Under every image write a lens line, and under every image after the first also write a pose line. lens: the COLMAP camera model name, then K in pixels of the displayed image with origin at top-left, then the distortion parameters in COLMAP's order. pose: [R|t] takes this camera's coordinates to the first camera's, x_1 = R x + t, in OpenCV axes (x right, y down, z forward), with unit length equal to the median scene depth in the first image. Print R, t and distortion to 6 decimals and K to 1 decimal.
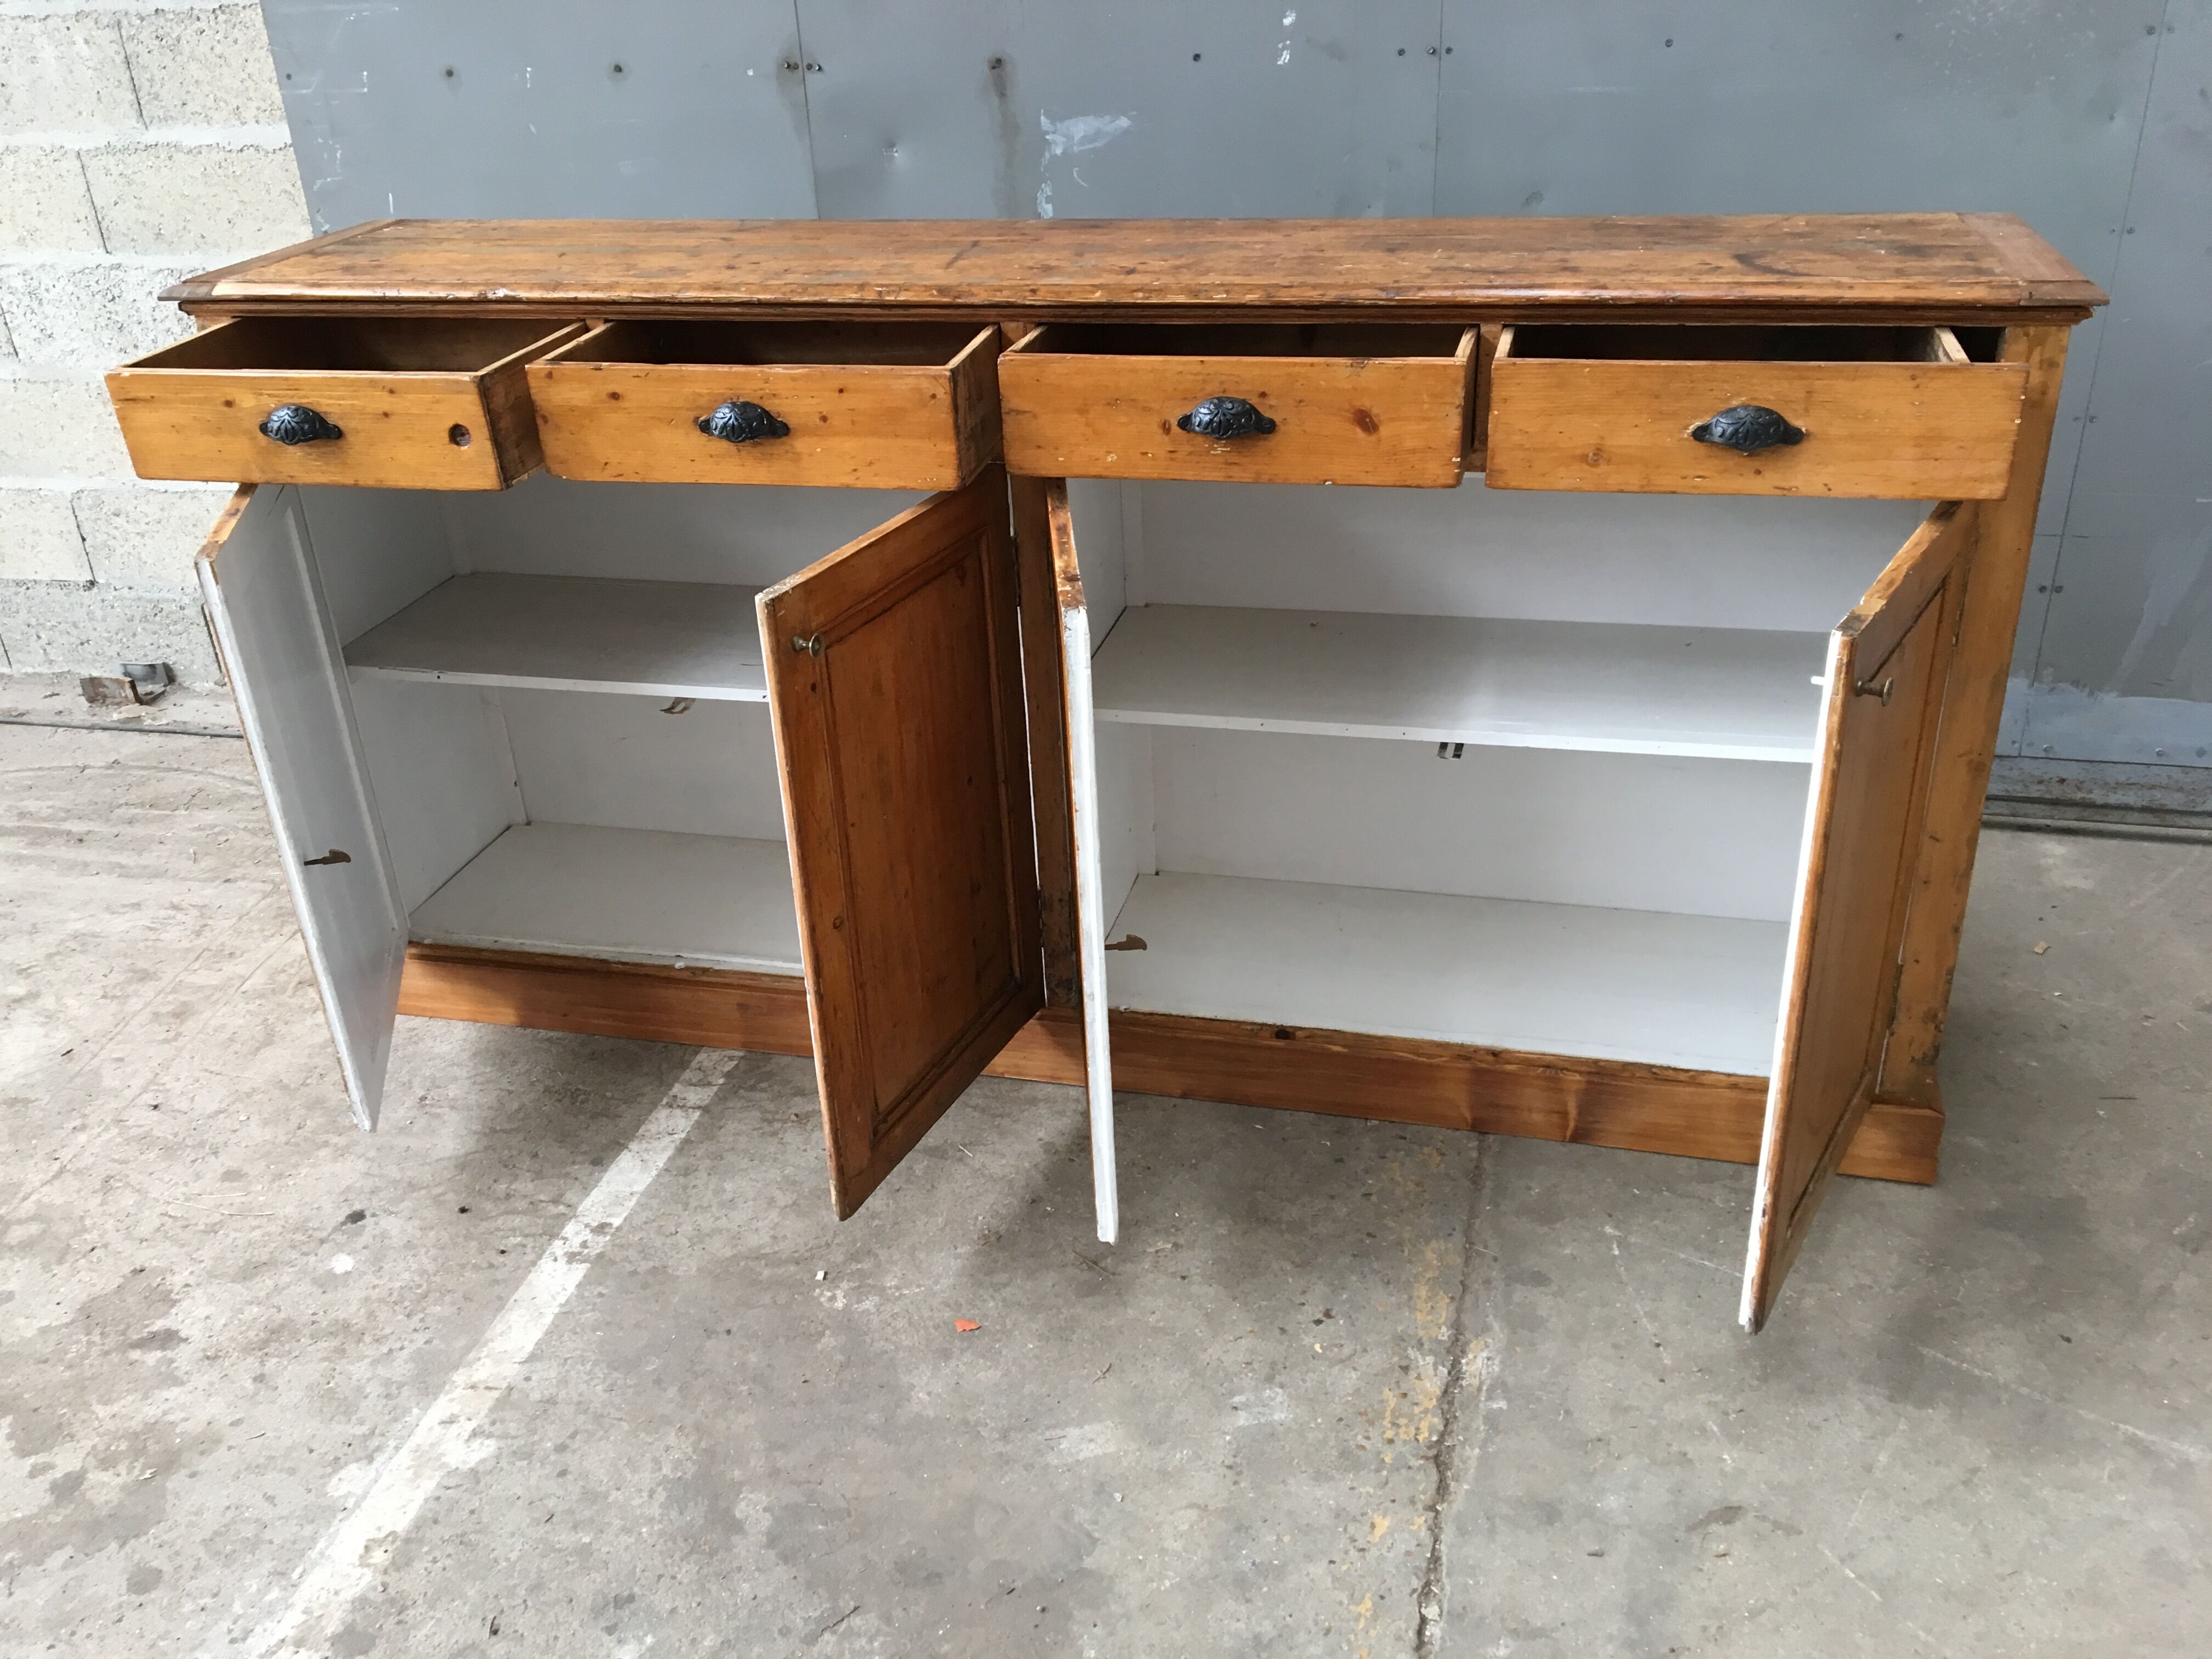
lens RADIAL K [[1870.3, 0, 1099.1], [0, 1870.3, 839.1], [0, 0, 1]] dist [0.052425, -0.066982]
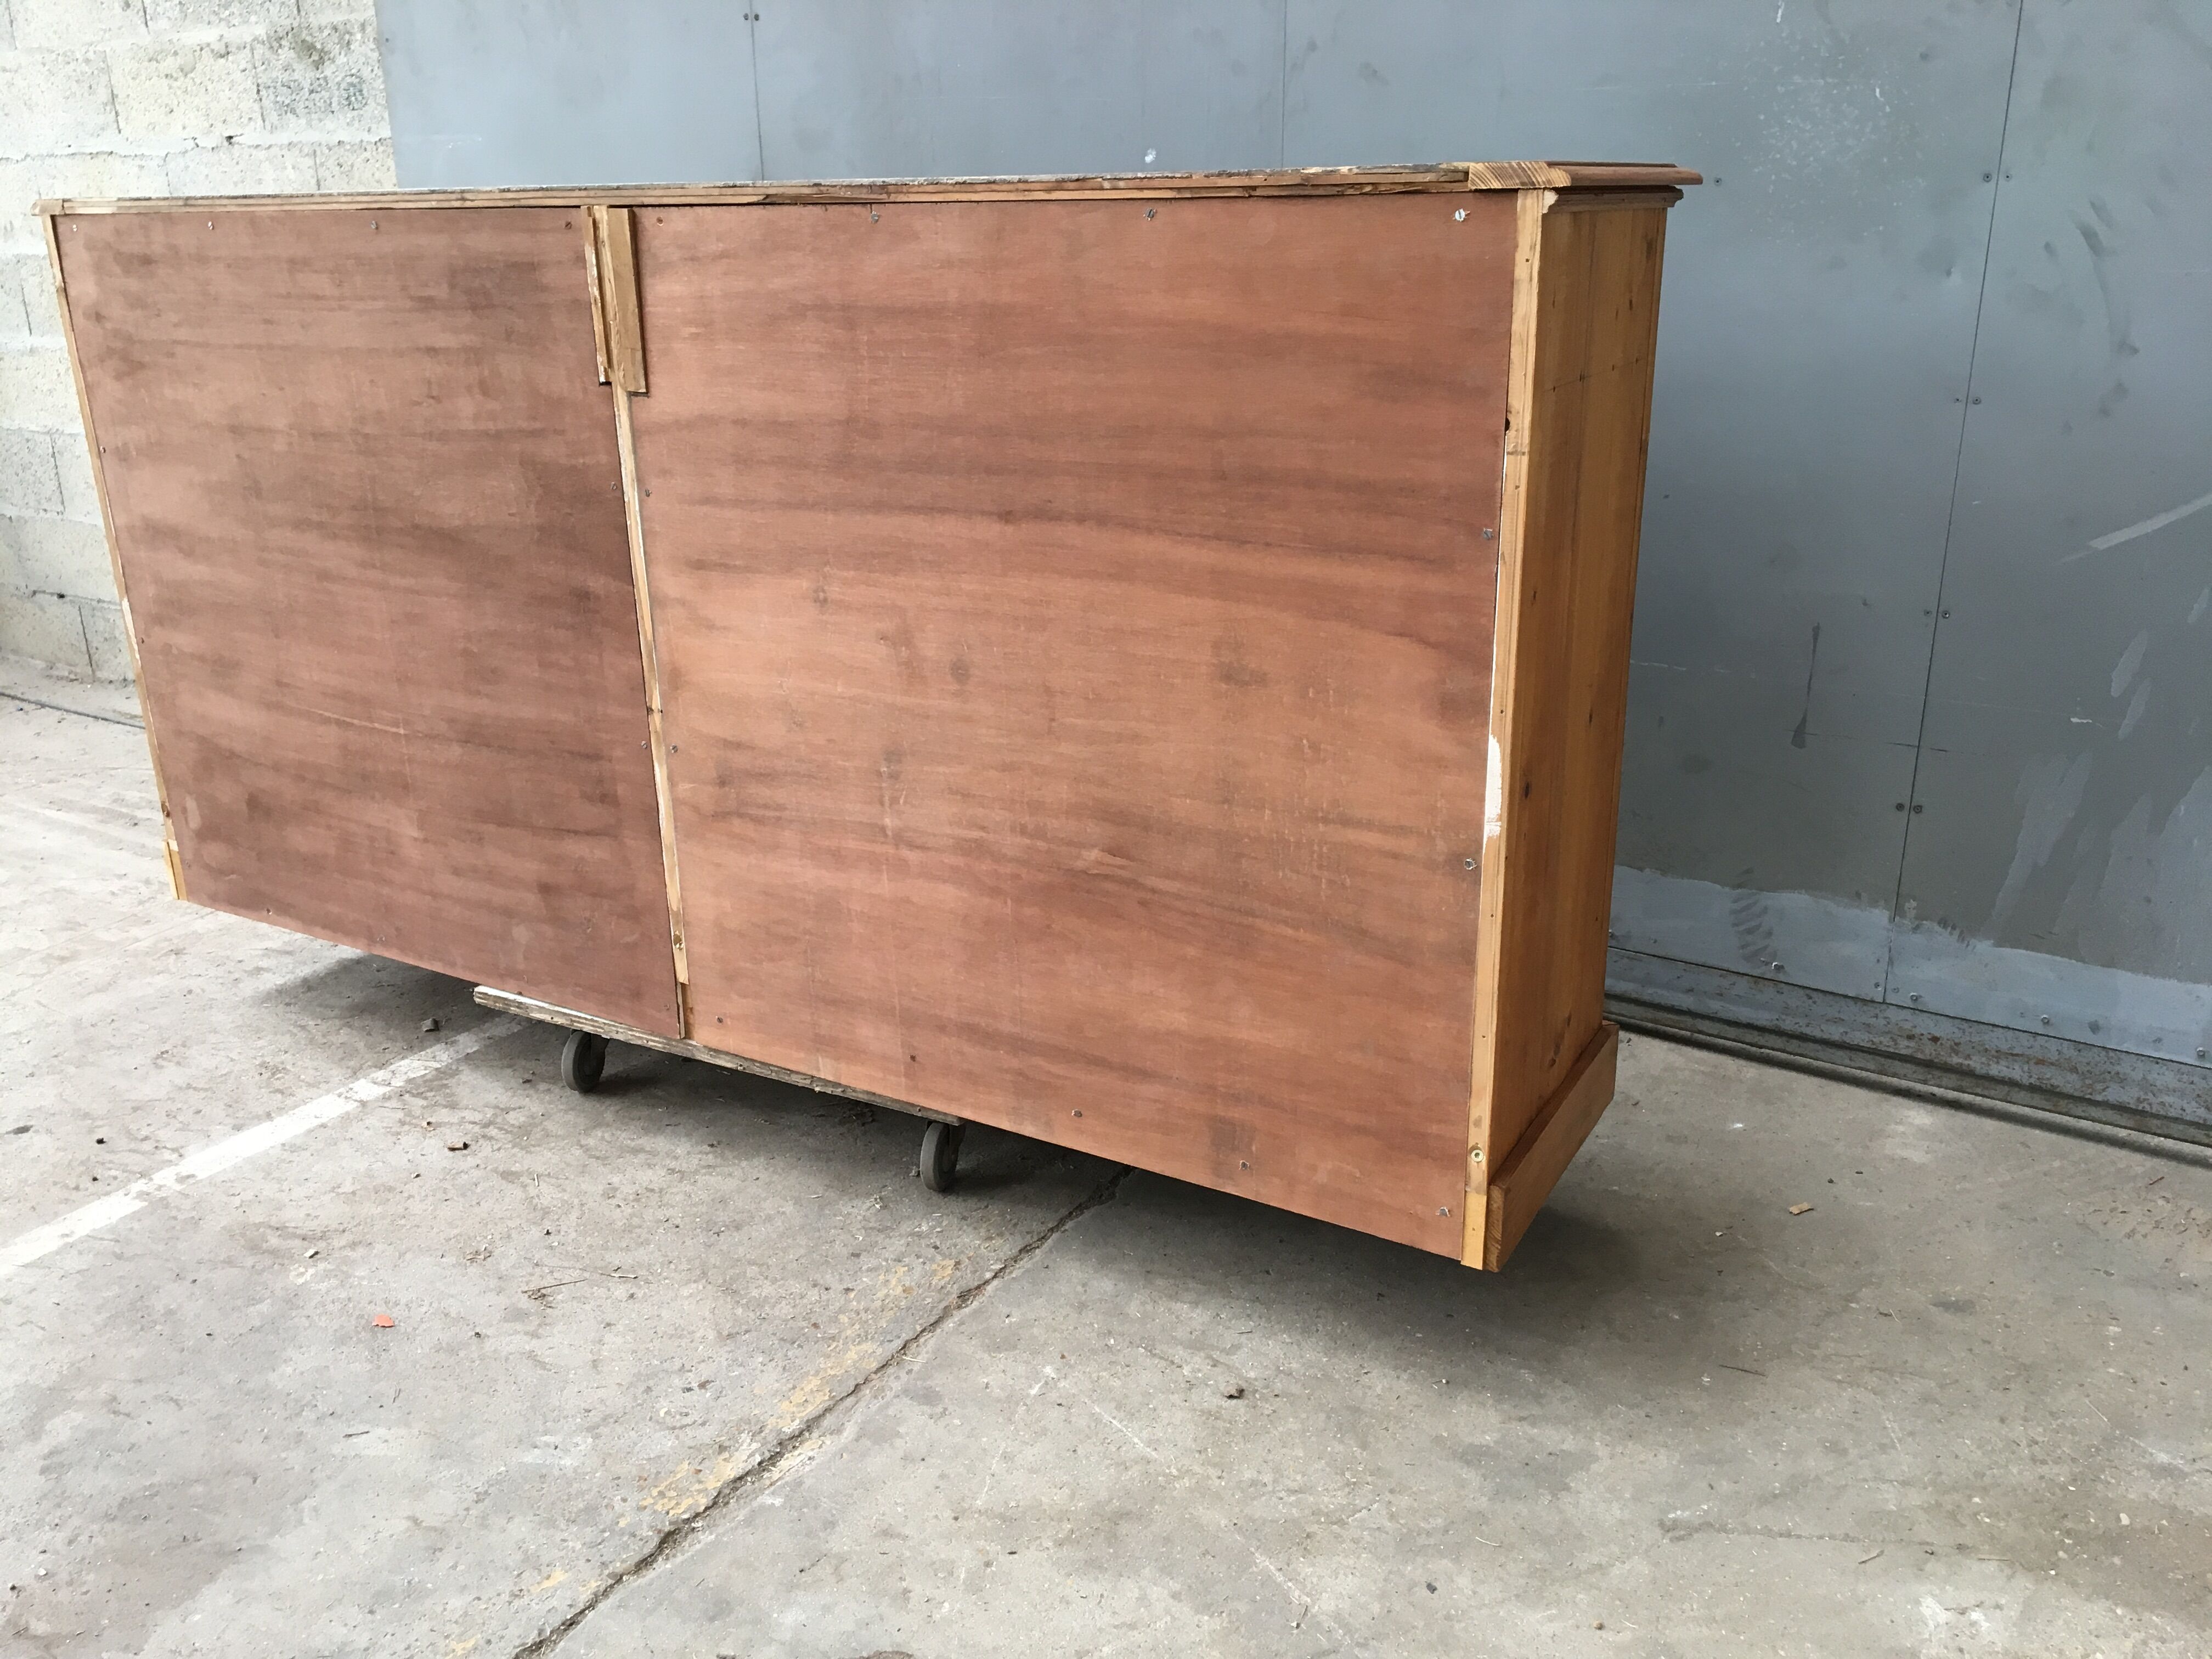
lens RADIAL K [[1870.3, 0, 1099.1], [0, 1870.3, 839.1], [0, 0, 1]] dist [0.052425, -0.066982]
pose [[0.948860, 0.134048, -0.285824, 0.576002], [-0.170198, 0.979743, -0.105526, 0.052062], [0.265889, 0.148776, 0.952454, 0.113158]]
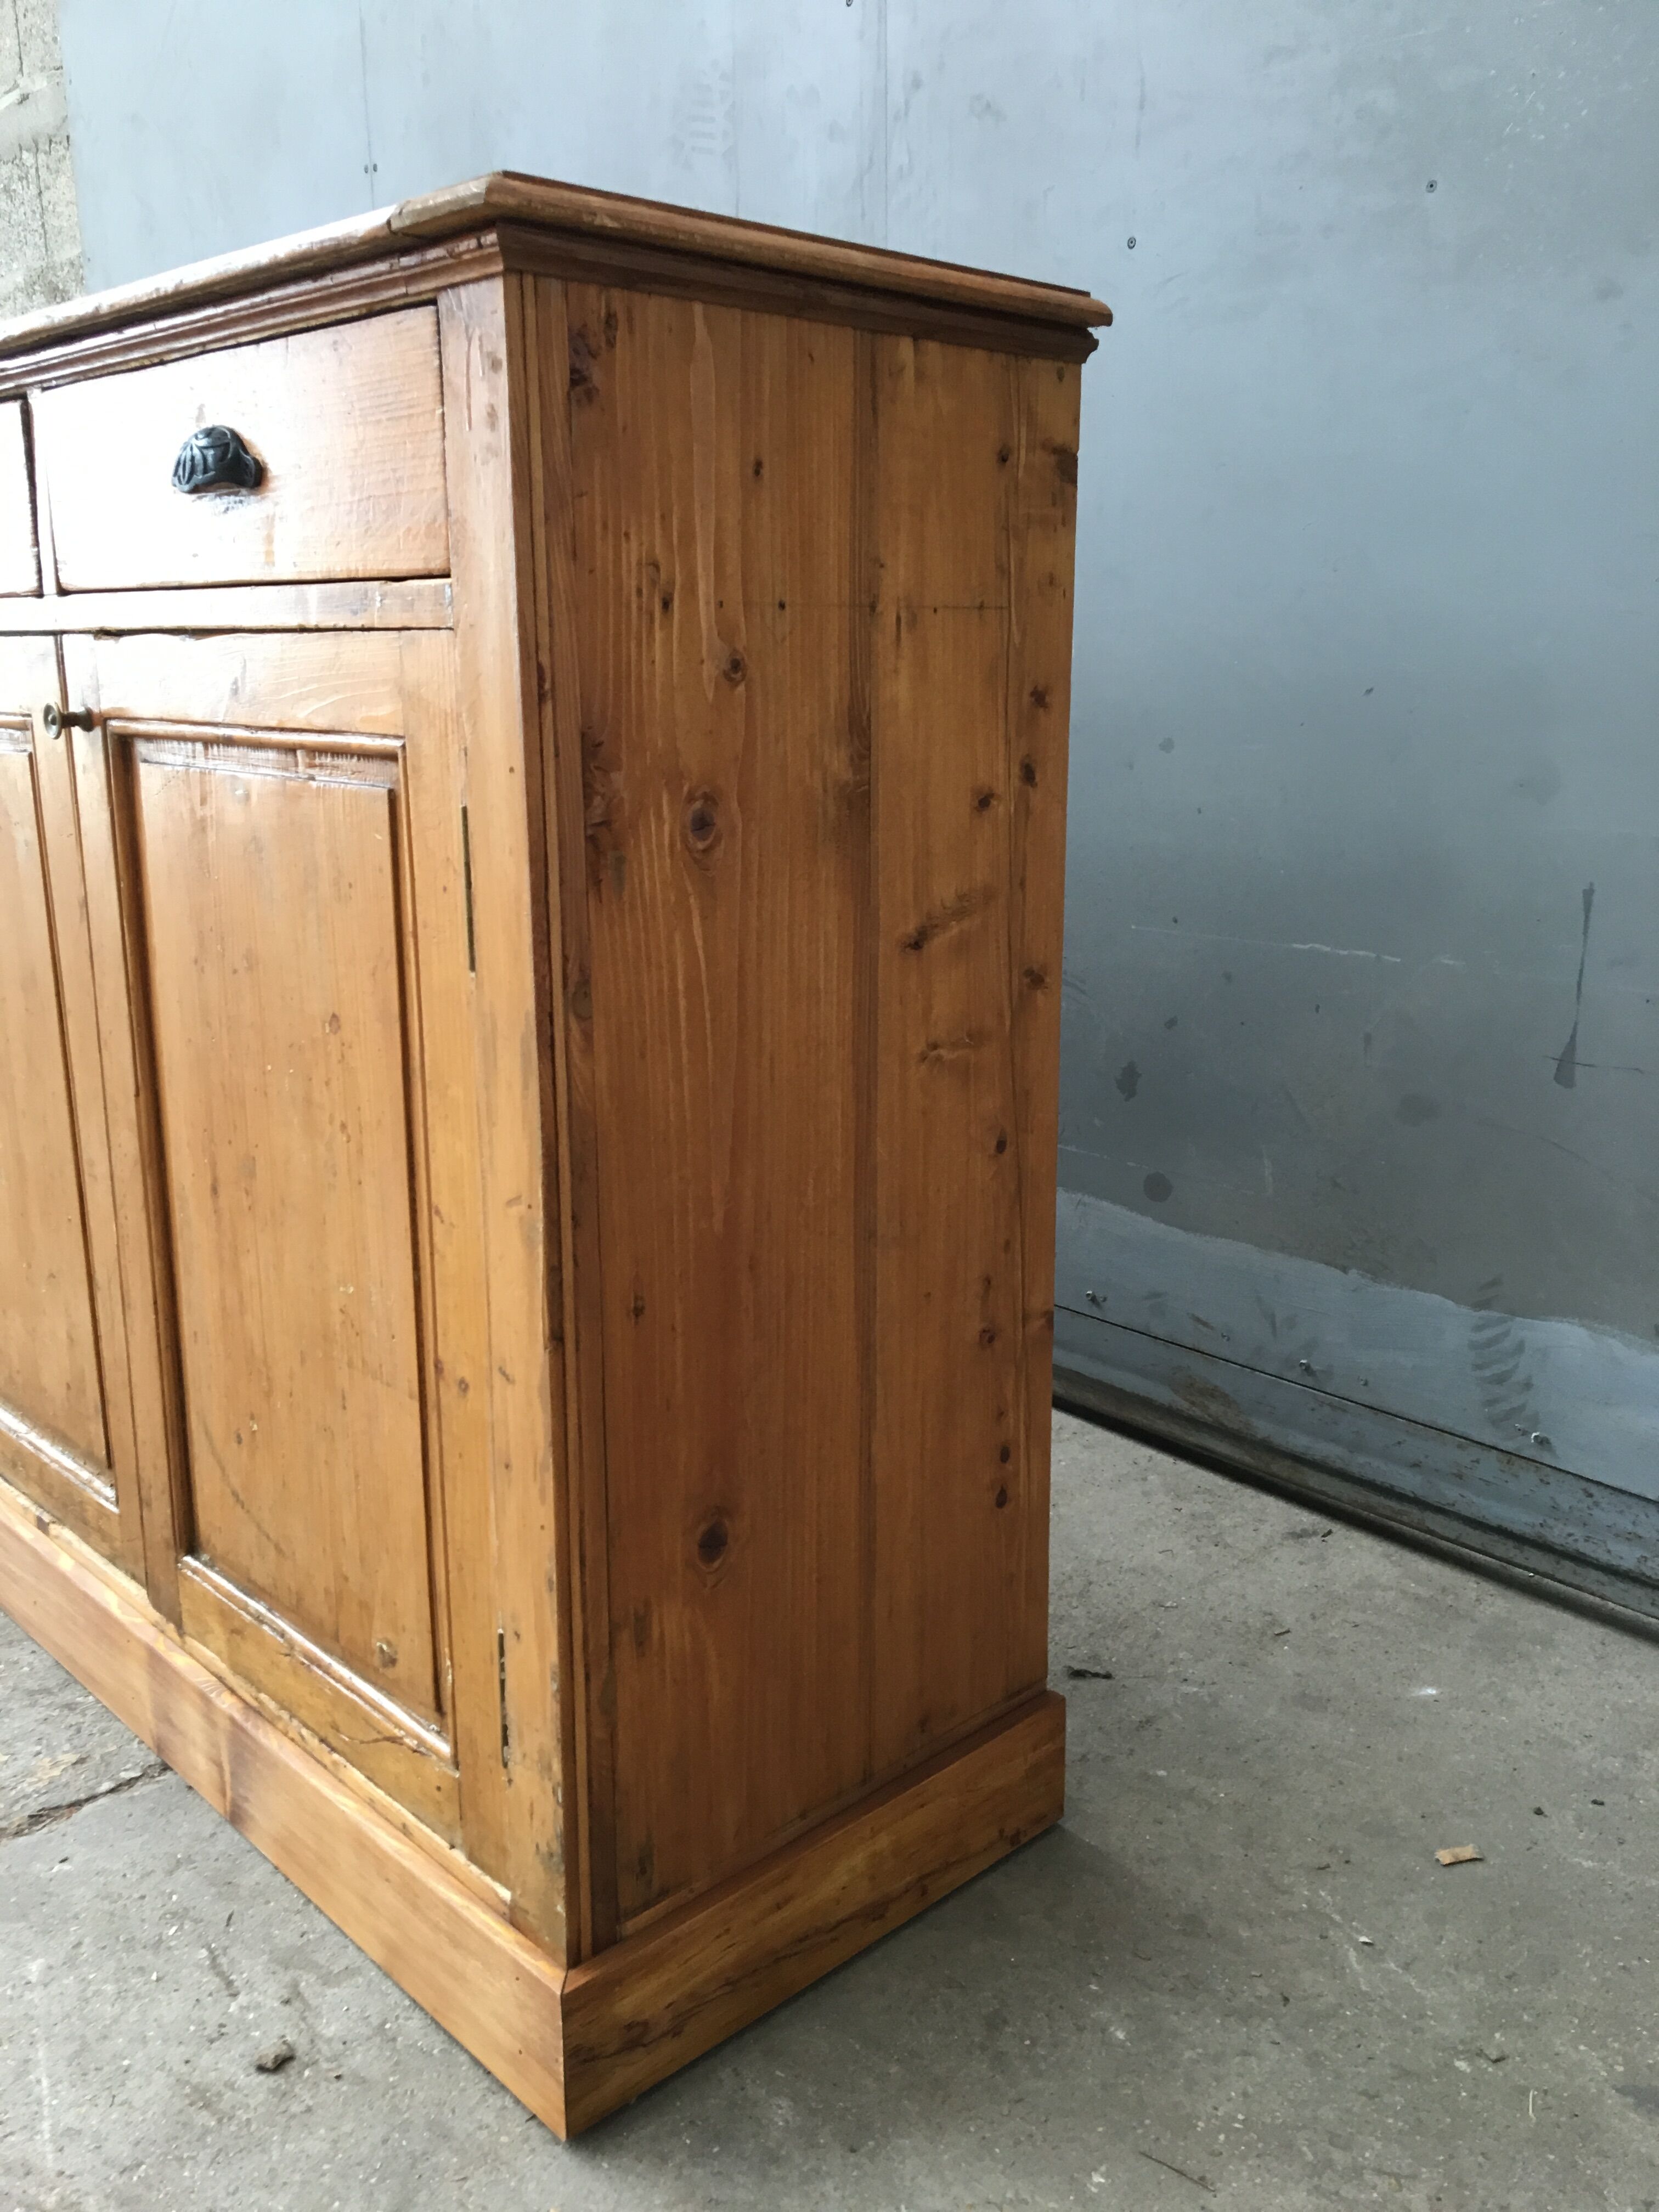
lens RADIAL K [[1870.3, 0, 829.5], [0, 1870.3, 1106.0], [0, 0, 1]] dist [0.052425, -0.066982]
pose [[0.848994, 0.164225, -0.502235, 0.789470], [-0.264296, 0.955018, -0.134495, -0.026861], [0.457556, 0.246924, 0.854208, 0.623840]]
